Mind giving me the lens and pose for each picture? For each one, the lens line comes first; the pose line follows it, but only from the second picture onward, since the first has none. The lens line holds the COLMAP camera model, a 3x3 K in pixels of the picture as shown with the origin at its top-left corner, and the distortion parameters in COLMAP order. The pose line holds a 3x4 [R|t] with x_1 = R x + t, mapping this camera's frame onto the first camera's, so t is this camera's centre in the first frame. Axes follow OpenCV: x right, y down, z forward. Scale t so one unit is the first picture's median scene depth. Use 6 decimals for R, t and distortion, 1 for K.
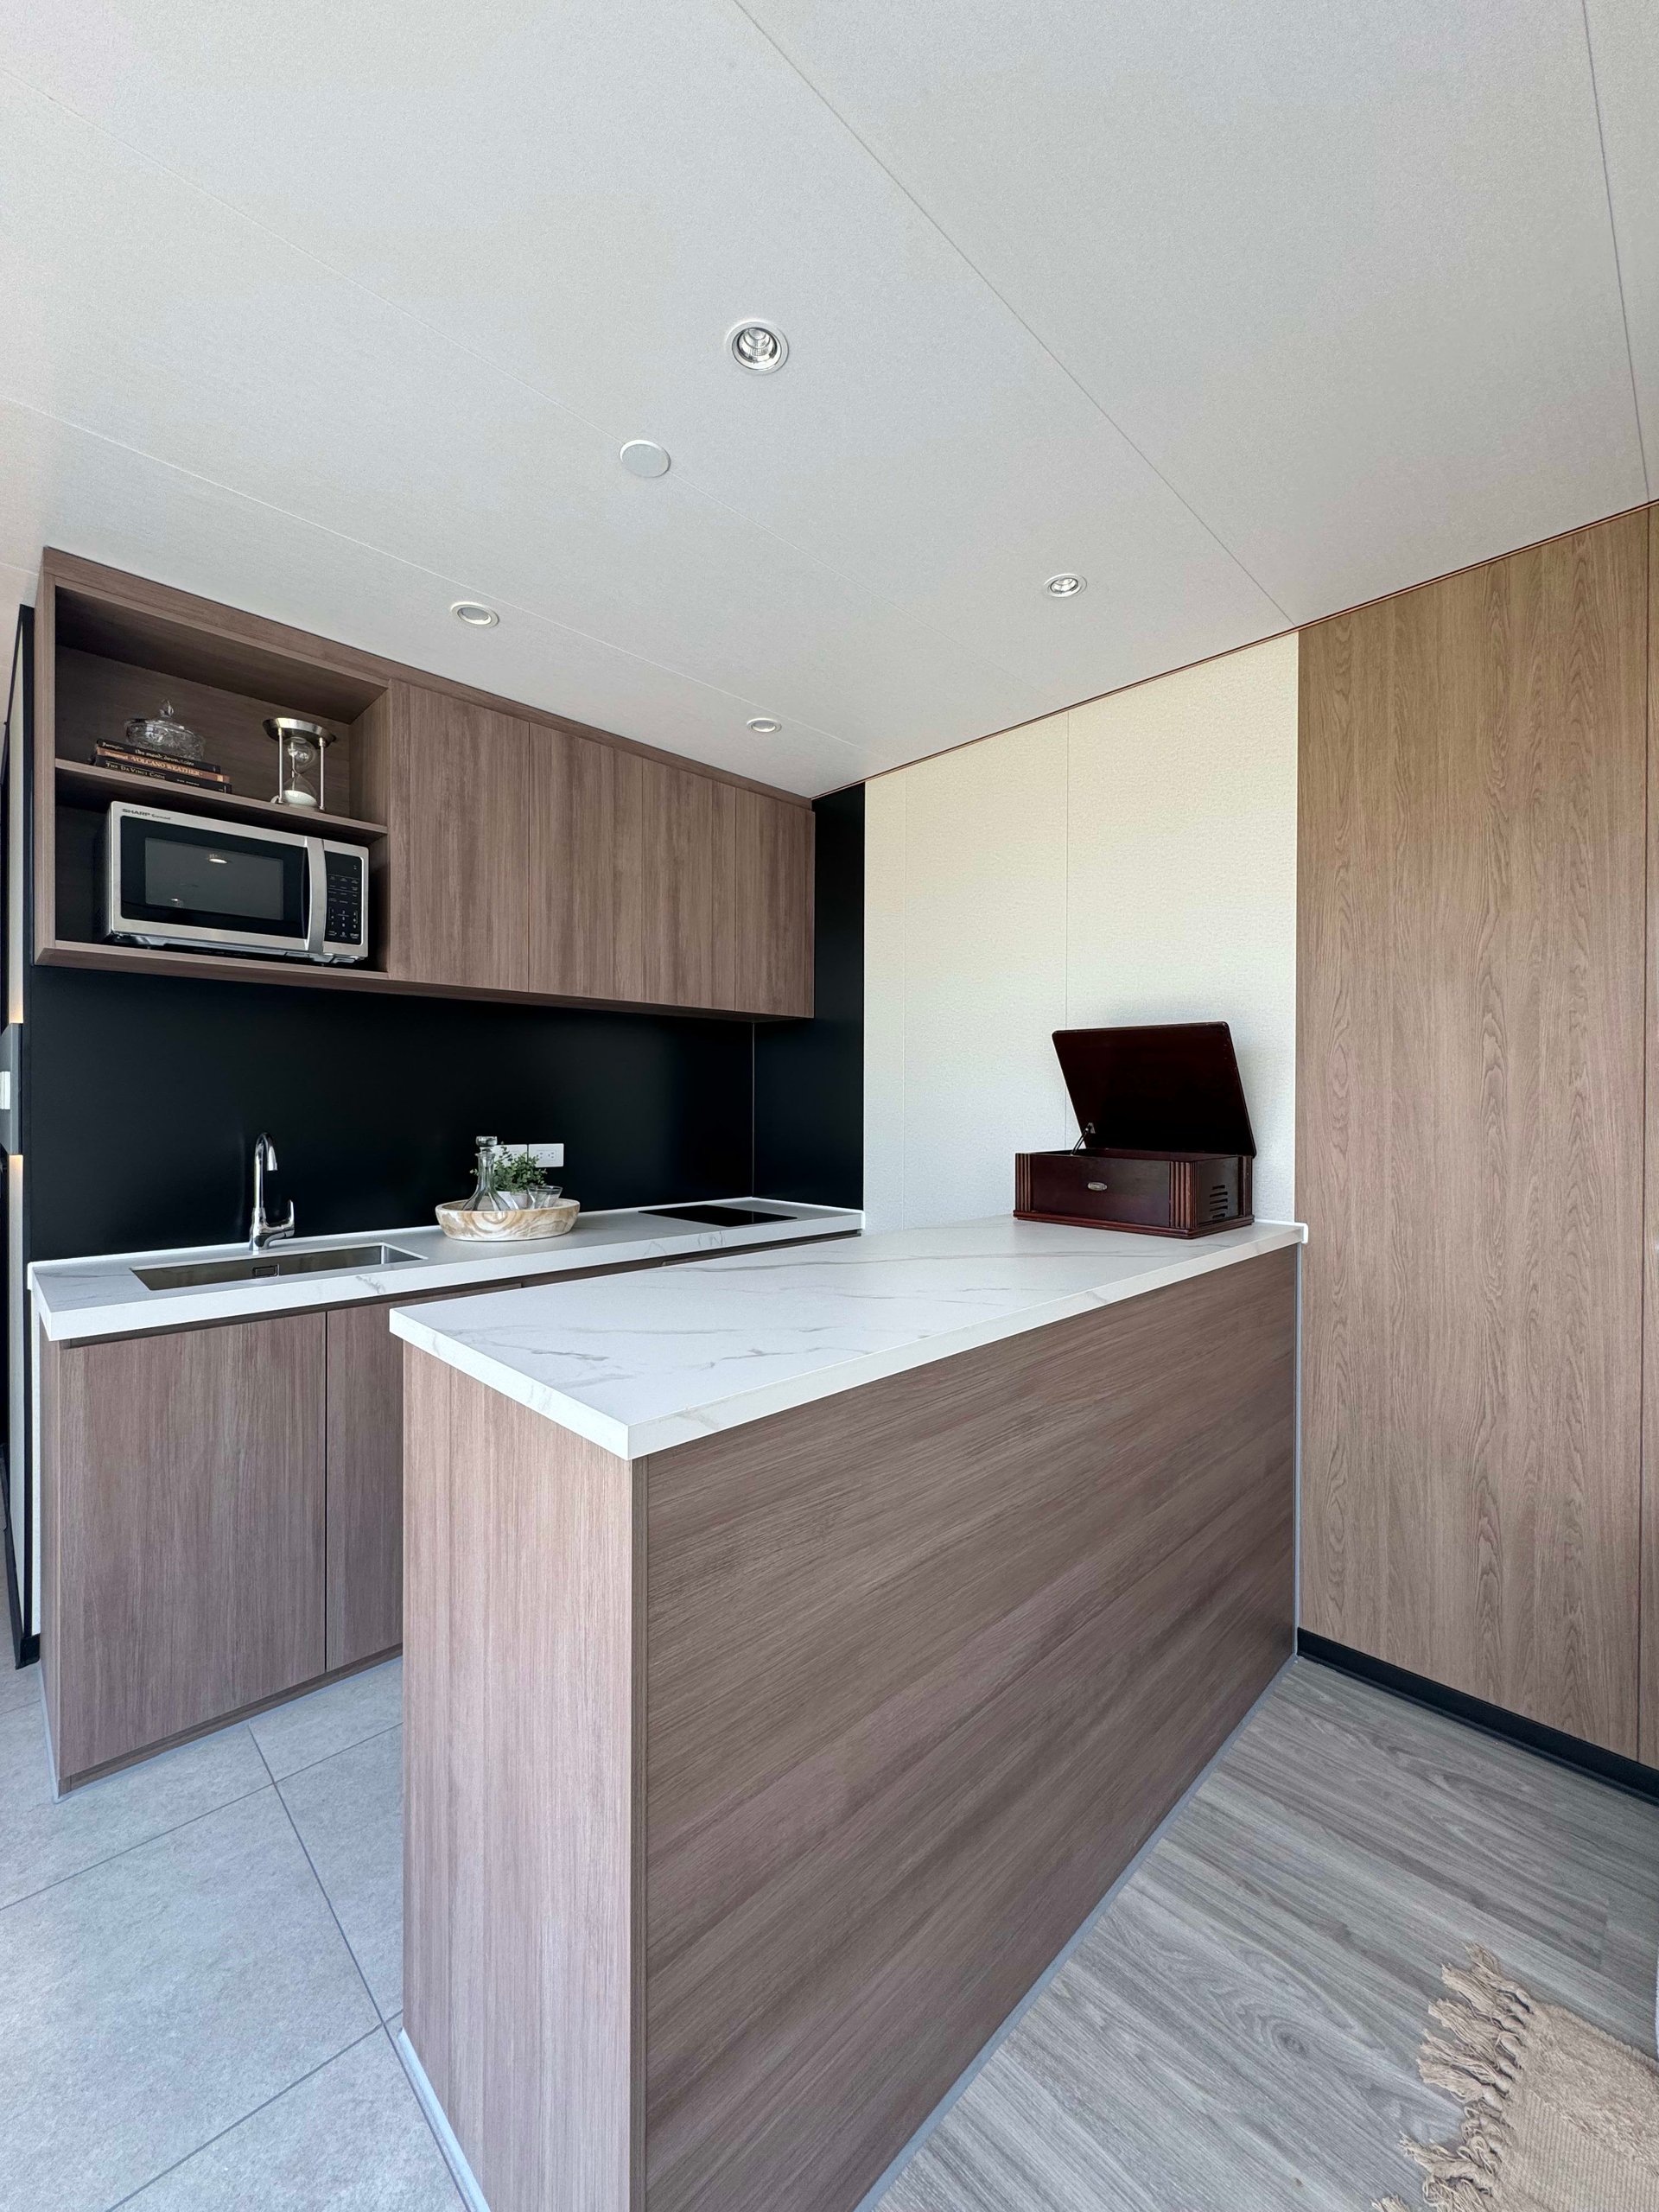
lens RADIAL K [[878.7, 0, 825.2], [0, 878.7, 1105.0], [0, 0, 1]] dist [-0.001610, 0.000412]
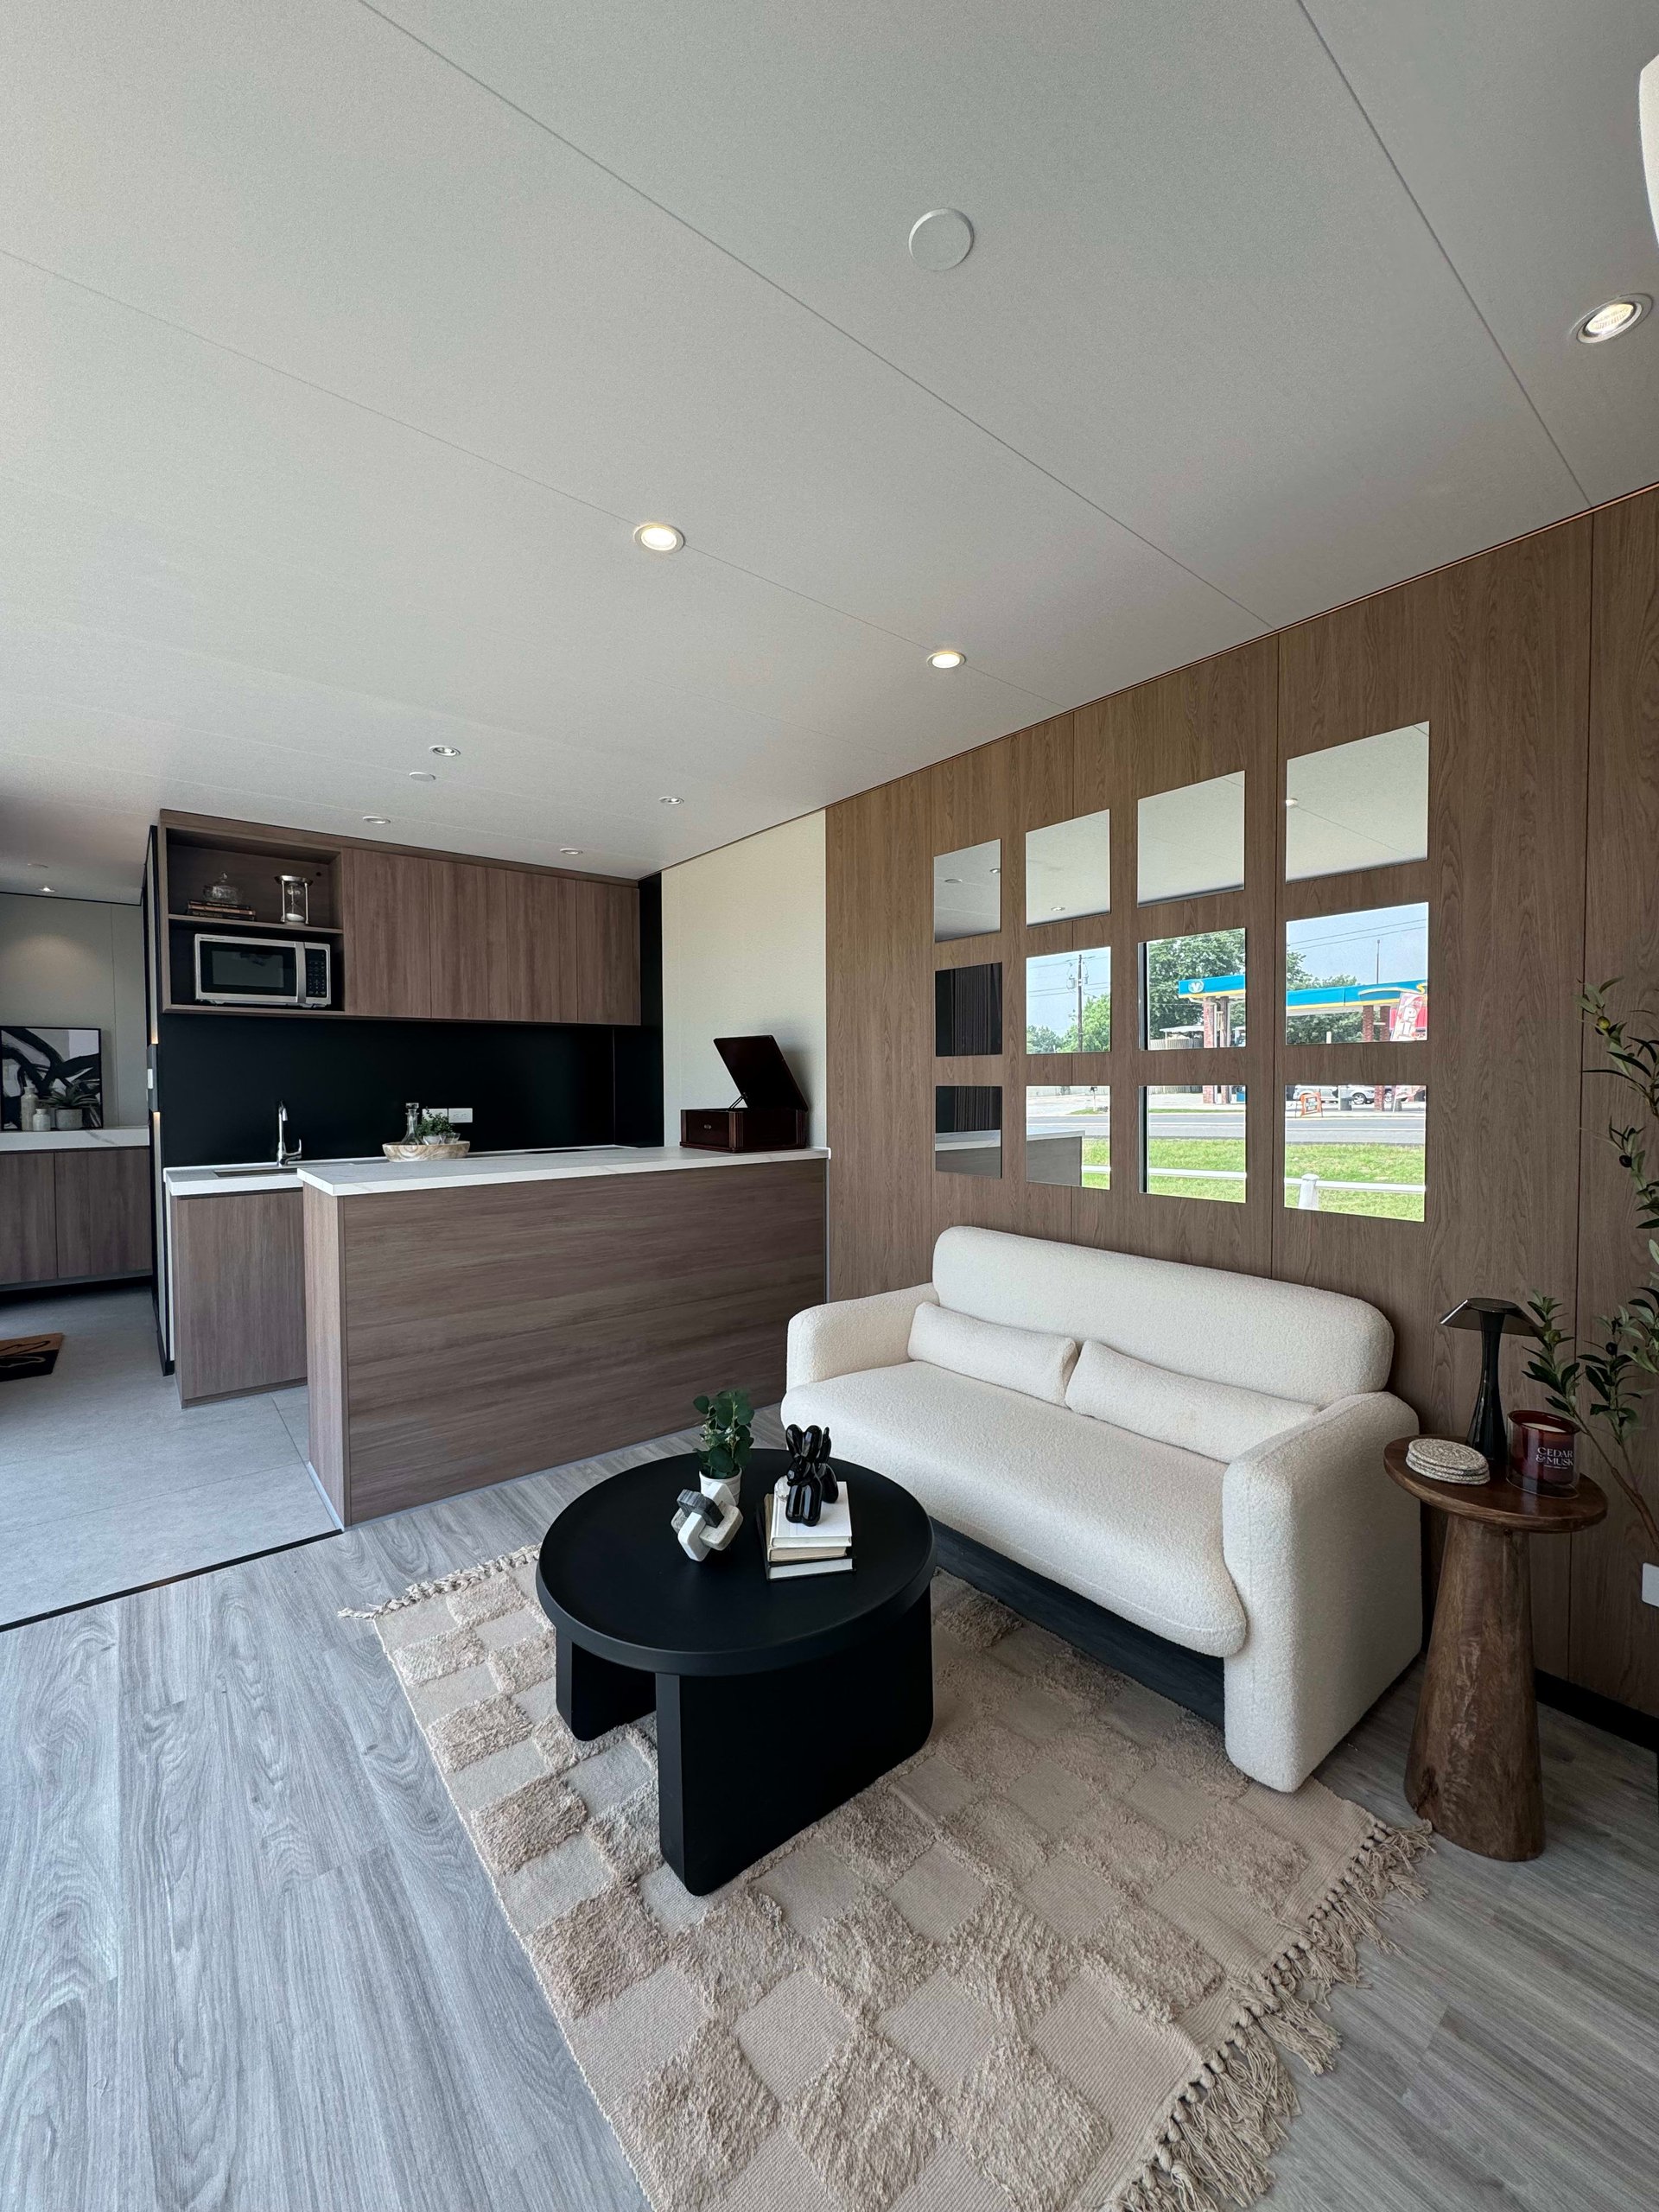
lens RADIAL K [[878.7, 0, 824.4], [0, 878.7, 1105.1], [0, 0, 1]] dist [-0.001610, 0.000412]
pose [[0.995079, -0.005729, -0.098915, 0.730824], [0.008219, 0.999659, 0.024784, 0.005273], [0.098740, -0.025475, 0.994787, -0.775528]]
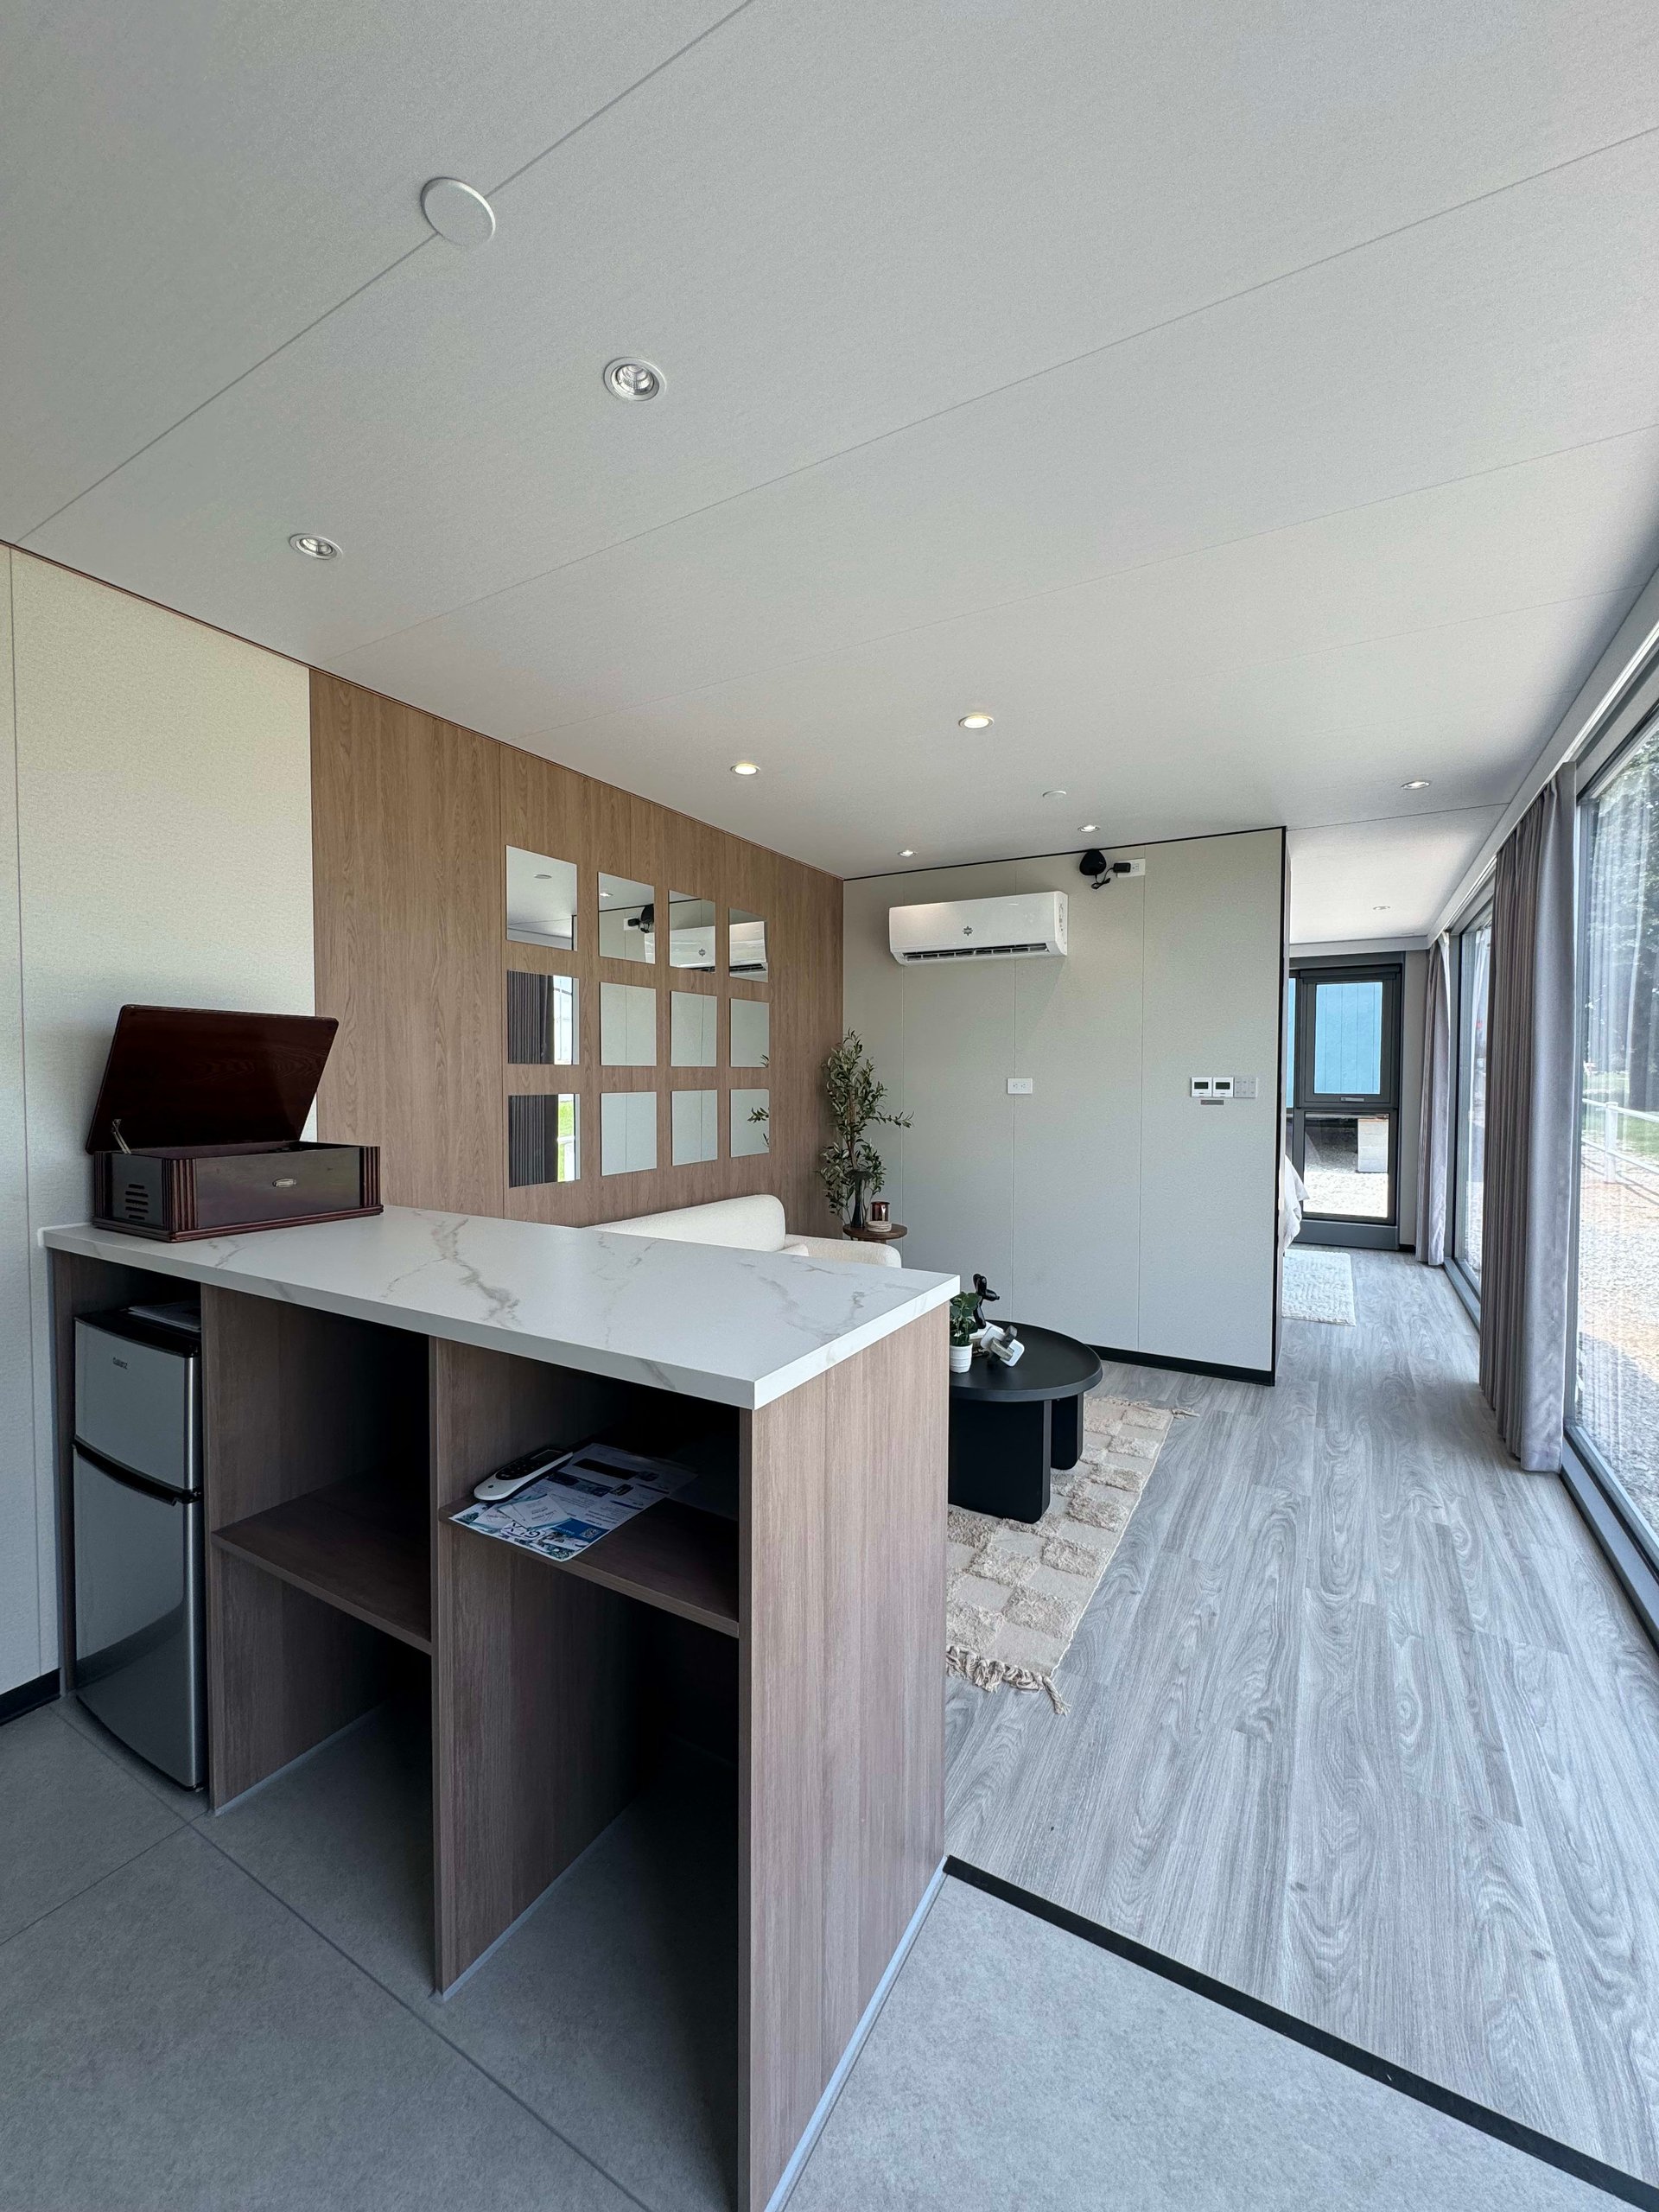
lens RADIAL K [[878.7, 0, 831.1], [0, 878.7, 1104.4], [0, 0, 1]] dist [-0.001610, 0.000412]
pose [[-0.268302, -0.036523, 0.962642, -0.760554], [0.000061, 0.999280, 0.037930, -0.028185], [-0.963335, 0.010236, -0.268106, 0.688287]]
